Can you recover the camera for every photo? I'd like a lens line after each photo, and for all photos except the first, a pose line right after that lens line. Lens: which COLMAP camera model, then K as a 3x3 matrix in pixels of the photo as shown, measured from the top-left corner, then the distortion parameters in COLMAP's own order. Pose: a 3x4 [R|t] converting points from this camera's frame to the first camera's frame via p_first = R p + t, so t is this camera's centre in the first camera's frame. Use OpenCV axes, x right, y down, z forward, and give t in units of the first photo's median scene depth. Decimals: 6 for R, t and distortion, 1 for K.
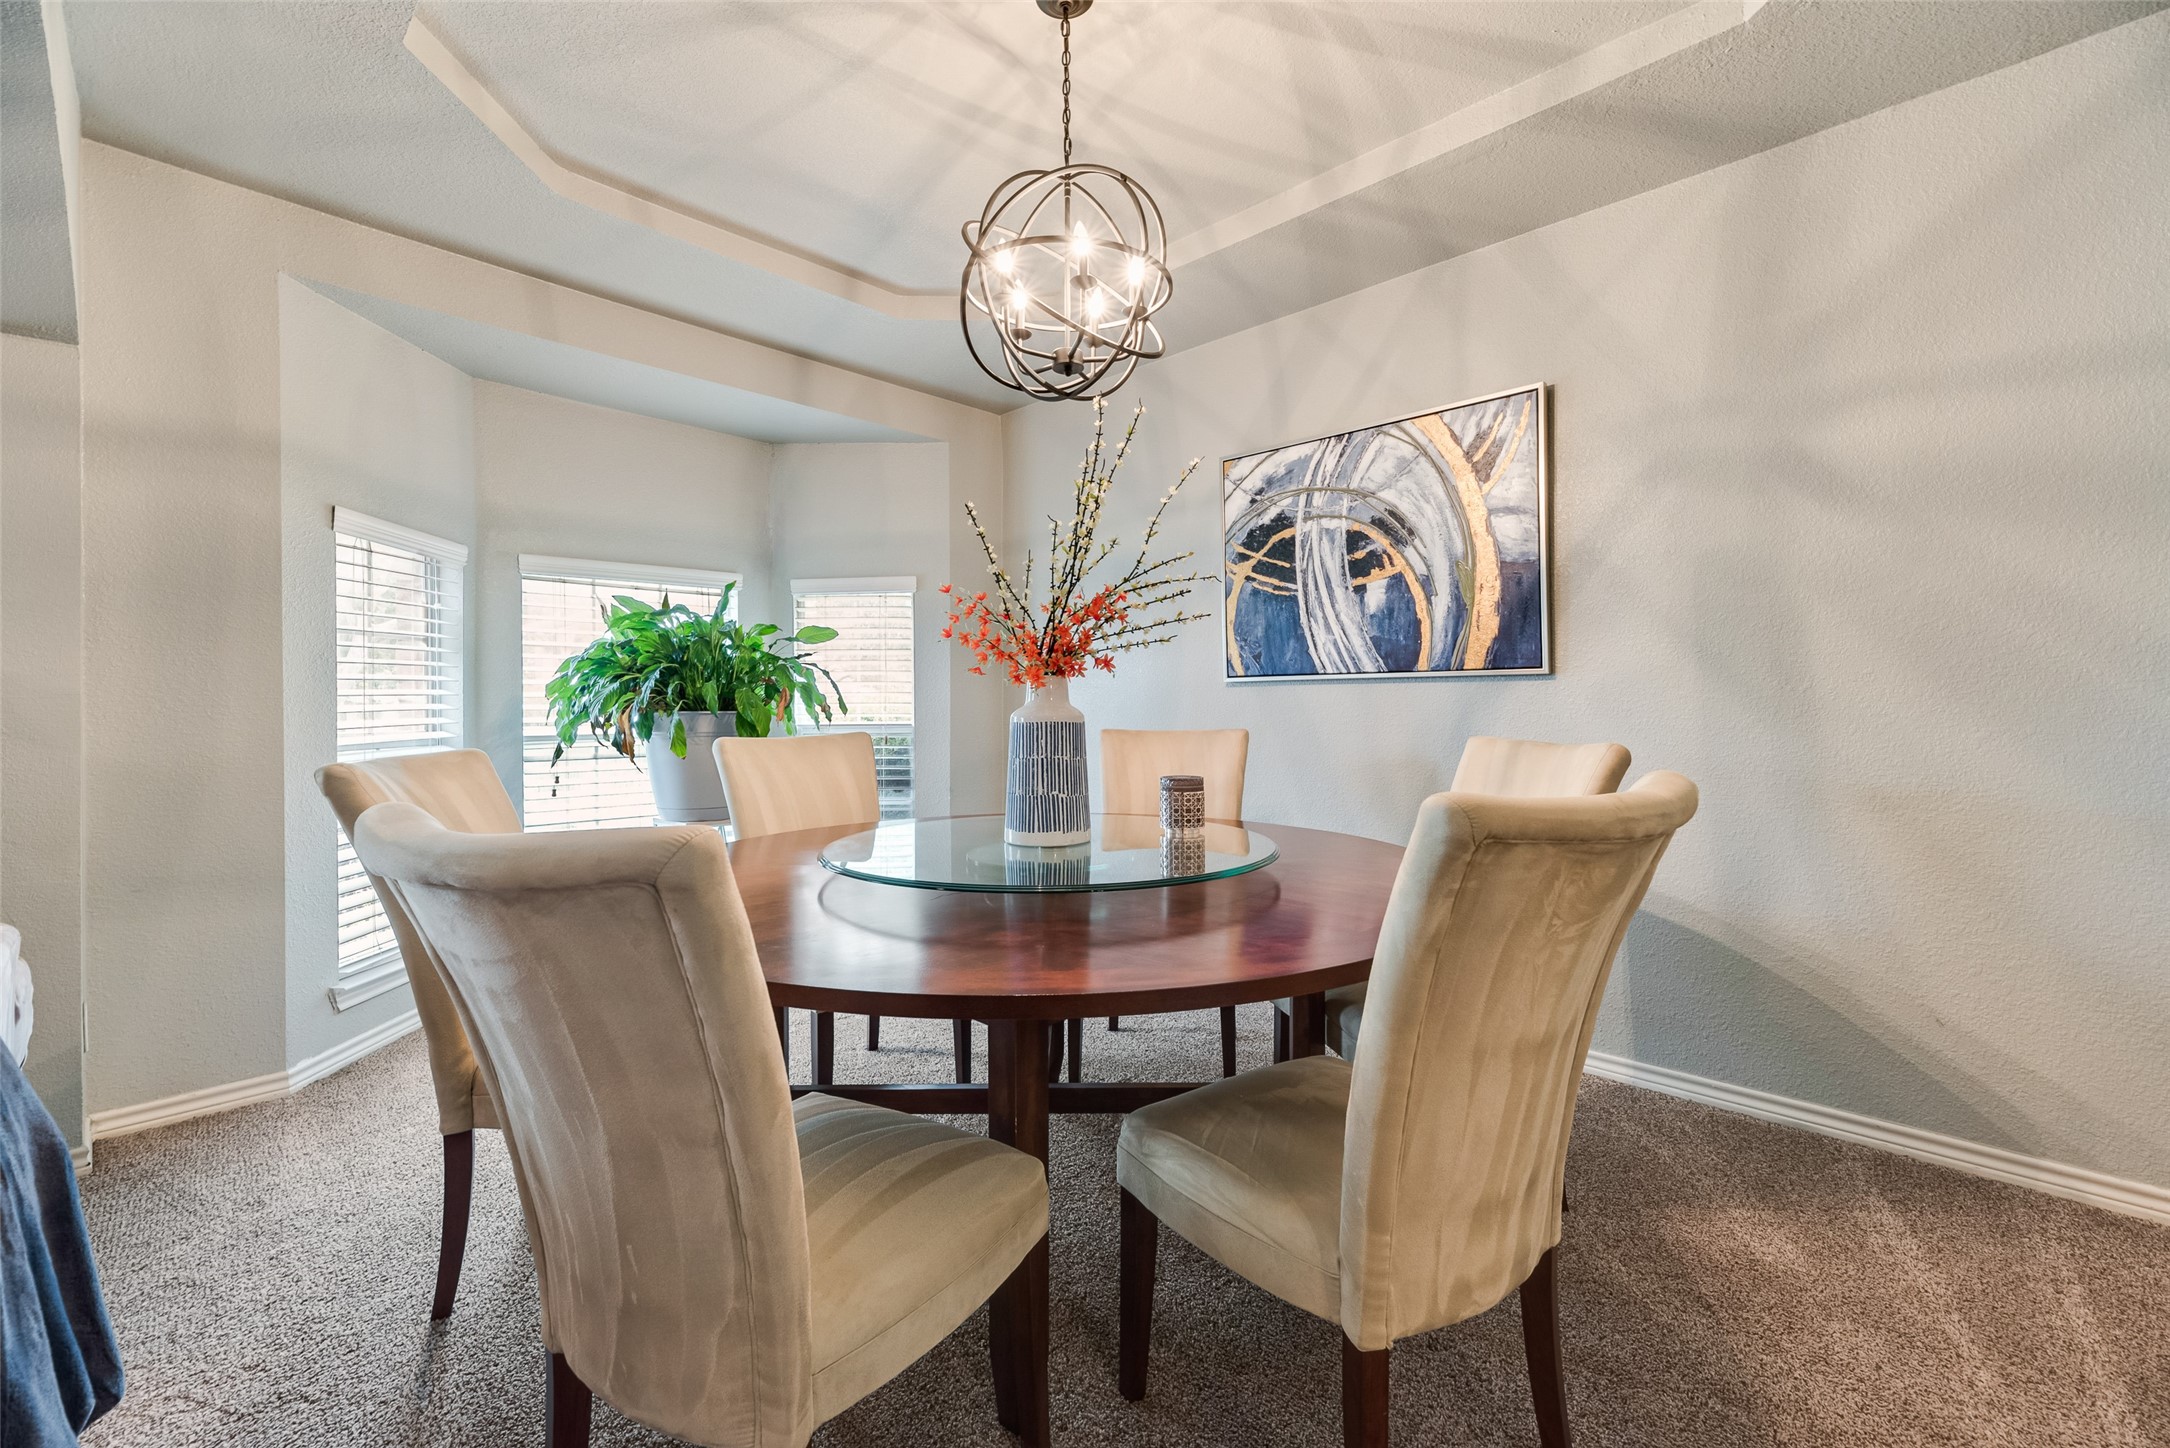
lens RADIAL K [[870.0, 0, 1091.3], [0, 870.0, 703.8], [0, 0, 1]] dist [0.002007, -0.000227]
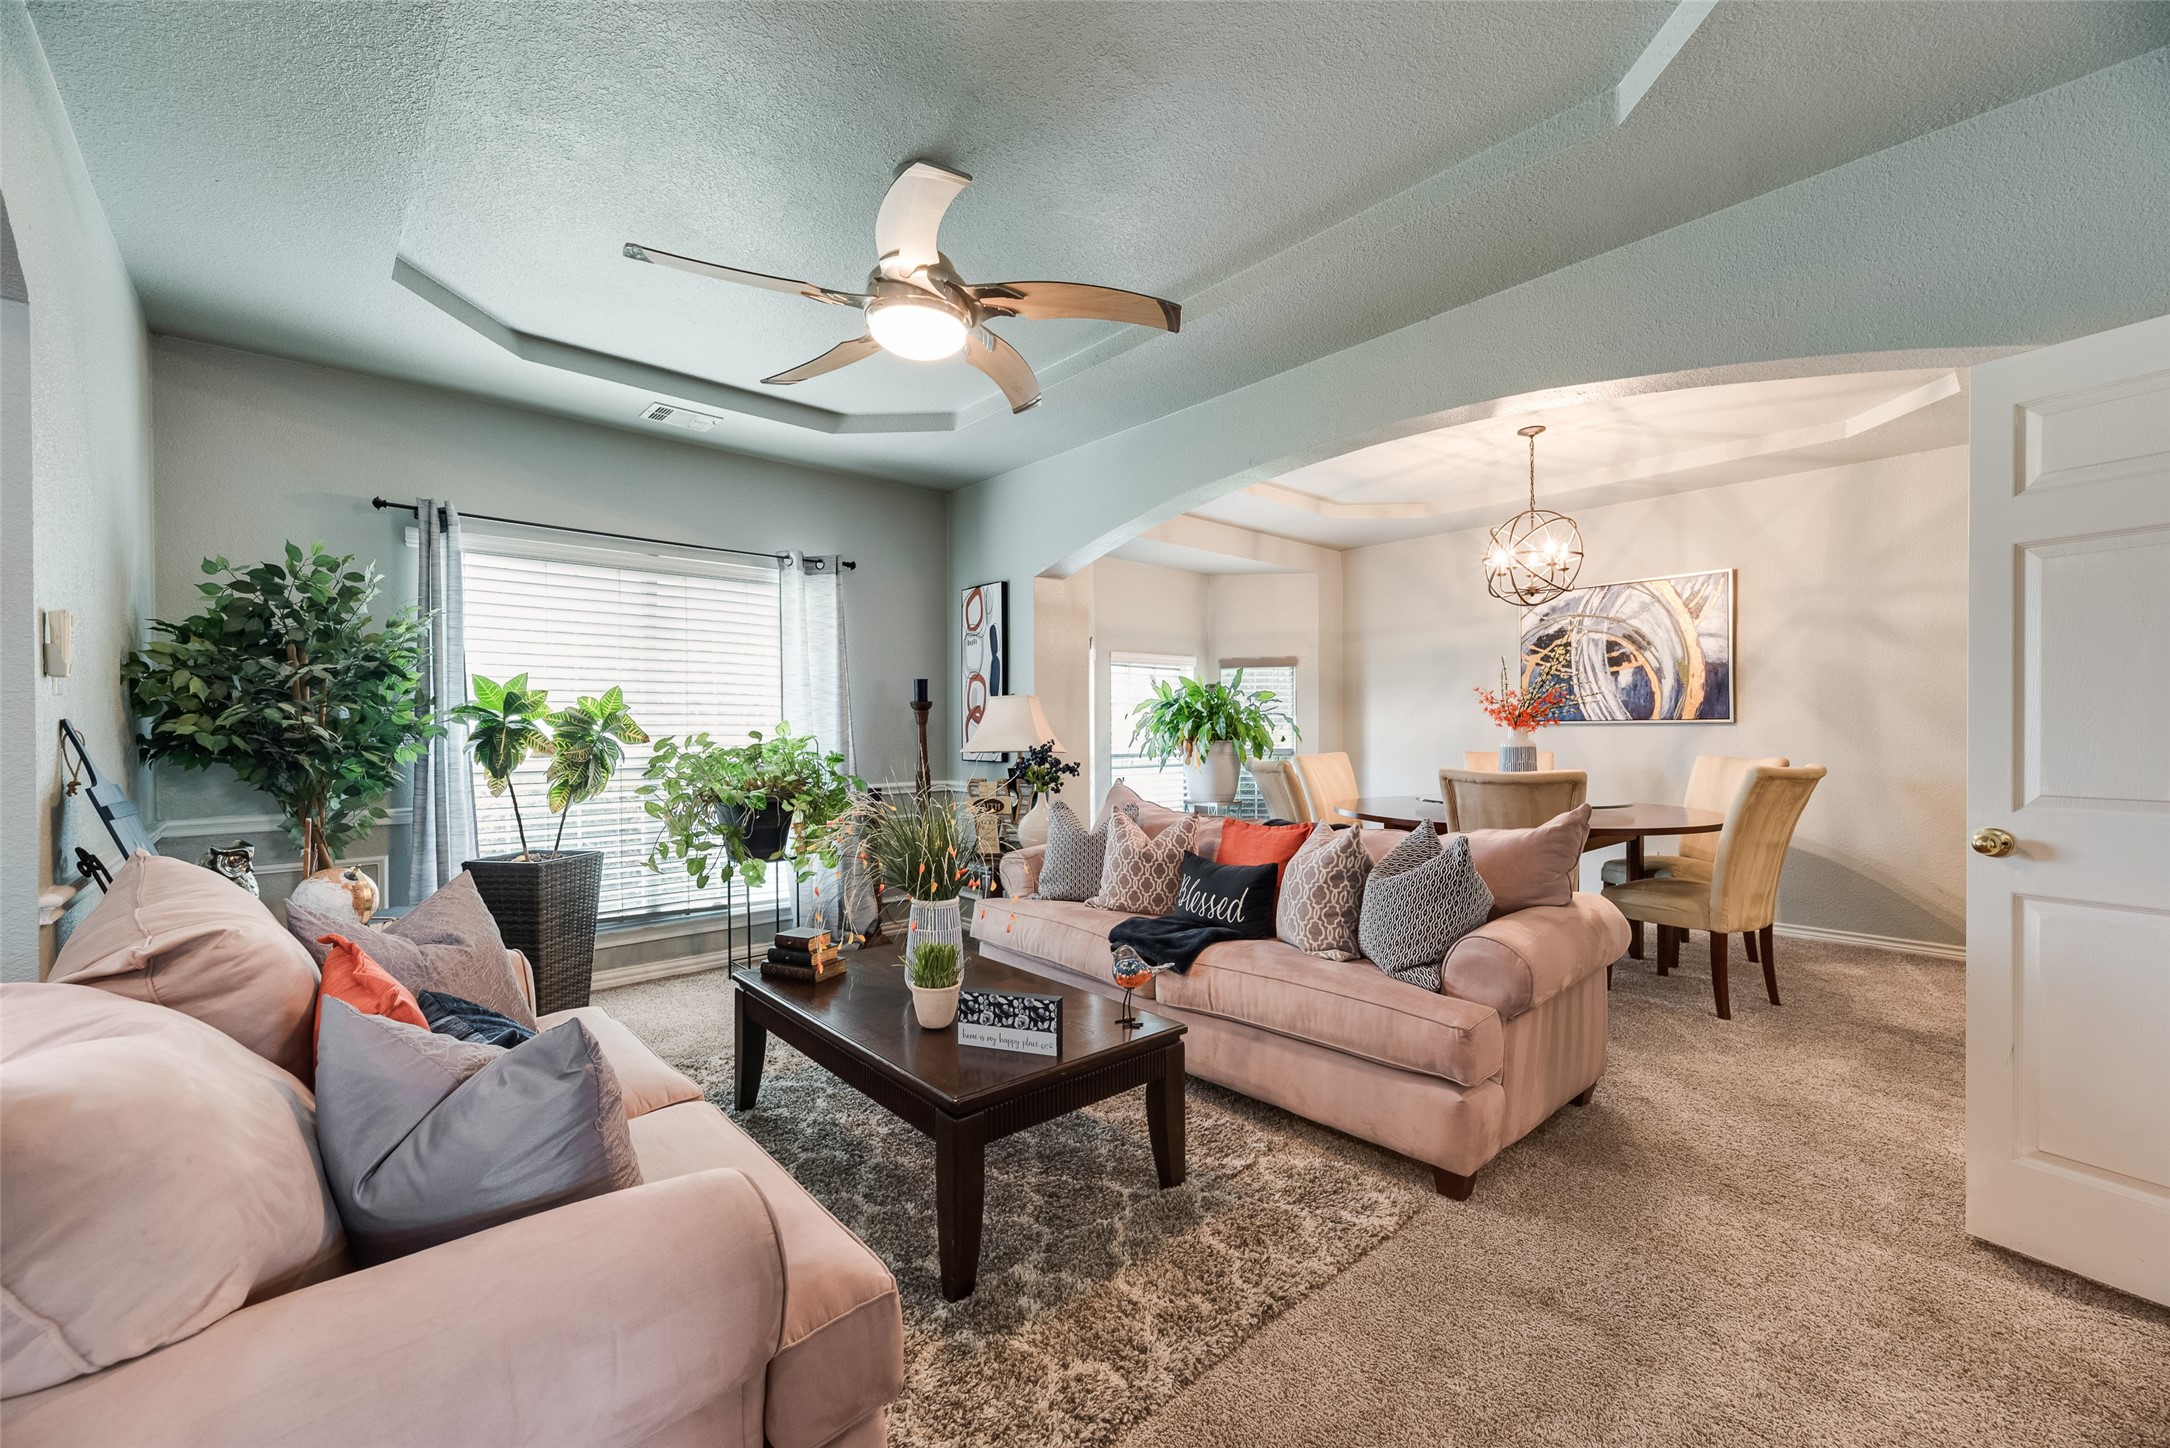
lens RADIAL K [[870.0, 0, 1078.9], [0, 870.0, 736.3], [0, 0, 1]] dist [0.002007, -0.000227]
pose [[0.996907, 0.004212, -0.078474, -0.672795], [-0.003799, 0.999978, 0.005415, -0.008512], [0.078495, -0.005100, 0.996901, -0.902798]]
